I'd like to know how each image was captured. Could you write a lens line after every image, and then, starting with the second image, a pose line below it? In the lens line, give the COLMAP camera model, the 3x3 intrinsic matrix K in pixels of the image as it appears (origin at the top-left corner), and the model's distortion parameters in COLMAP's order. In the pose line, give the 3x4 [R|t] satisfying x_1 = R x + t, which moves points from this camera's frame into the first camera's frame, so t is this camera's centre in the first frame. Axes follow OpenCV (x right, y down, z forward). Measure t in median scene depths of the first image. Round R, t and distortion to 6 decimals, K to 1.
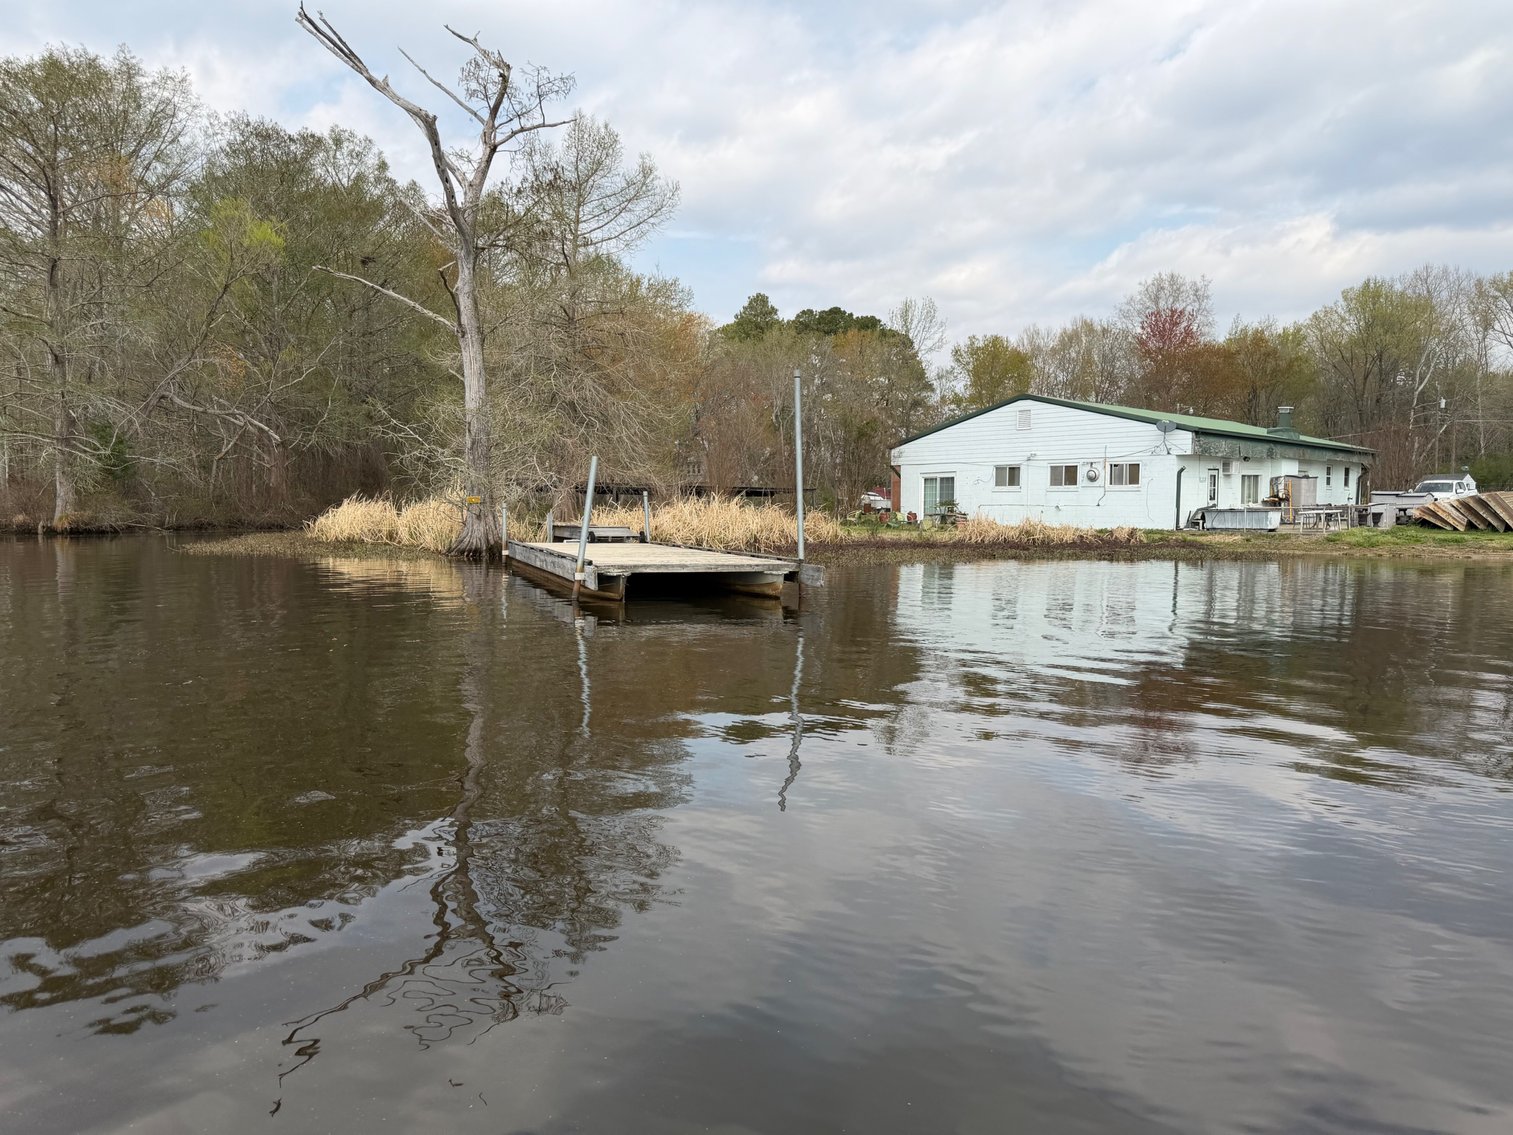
lens RADIAL K [[1076.0, 0, 738.3], [0, 1076.0, 597.5], [0, 0, 1]] dist [0.048941, -0.089812]
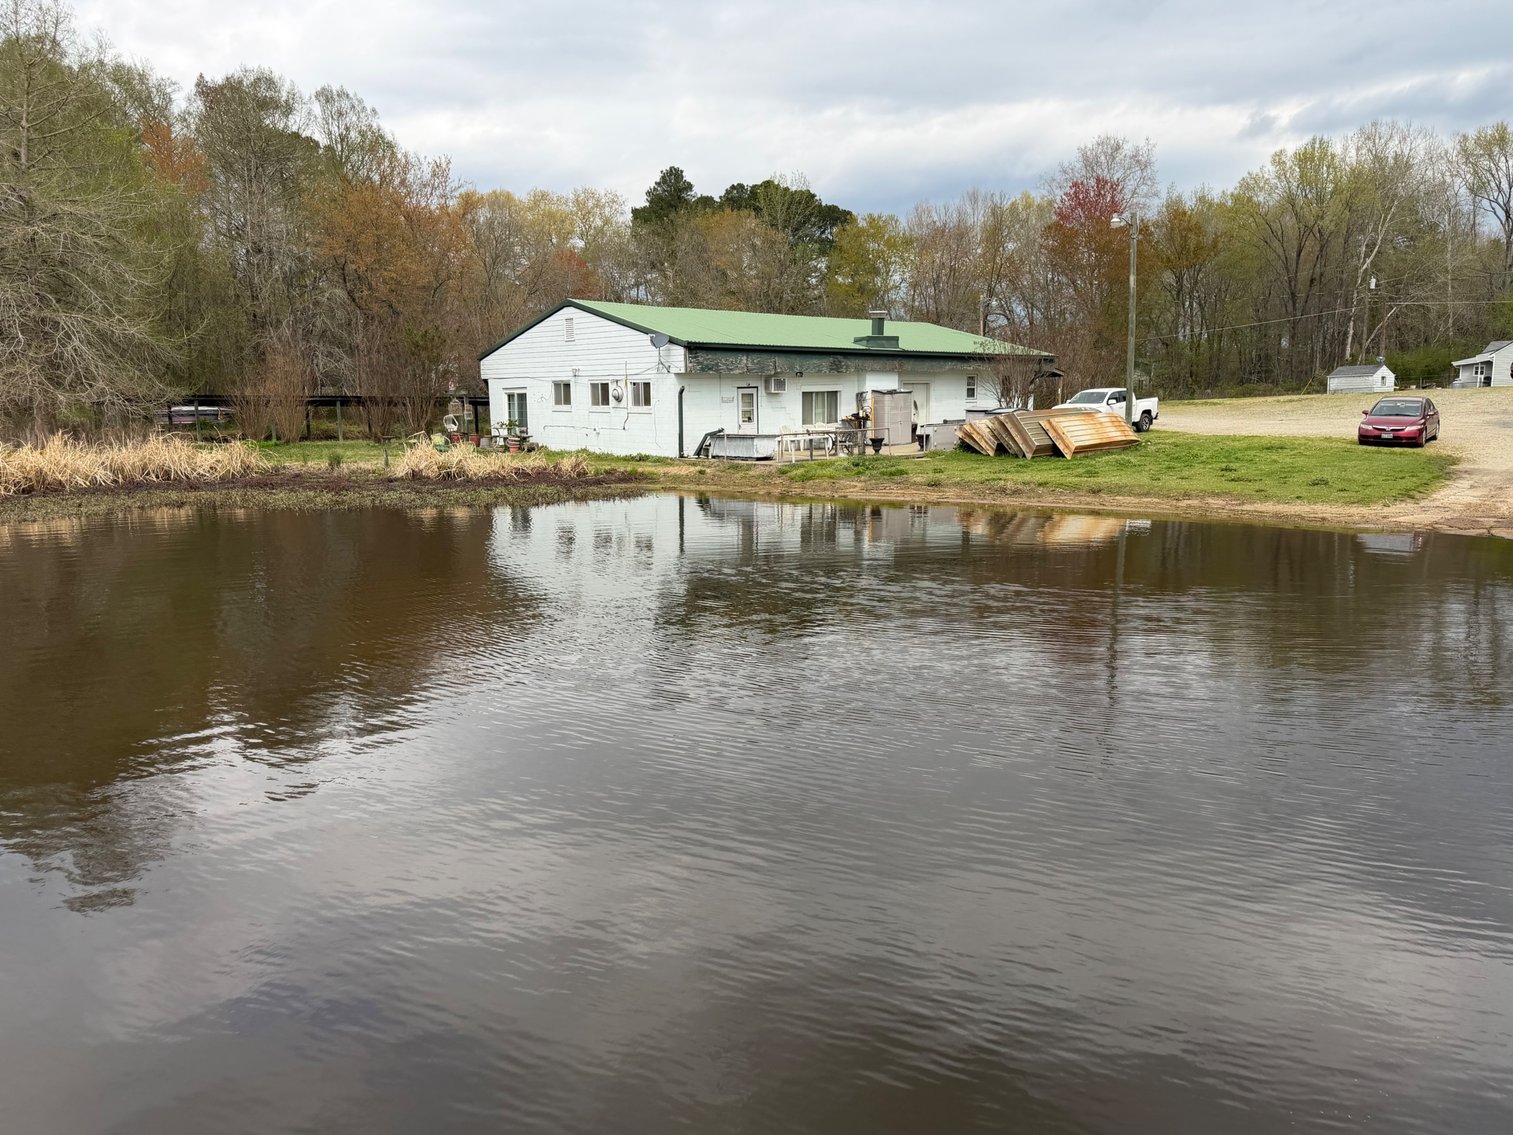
lens RADIAL K [[1151.7, 0, 751.2], [0, 1151.7, 568.3], [0, 0, 1]] dist [0.079787, -0.103540]
pose [[0.999277, -0.003173, -0.037889, 0.445205], [0.005555, 0.998001, 0.062950, -0.028006], [0.037614, -0.063115, 0.997297, 0.047797]]
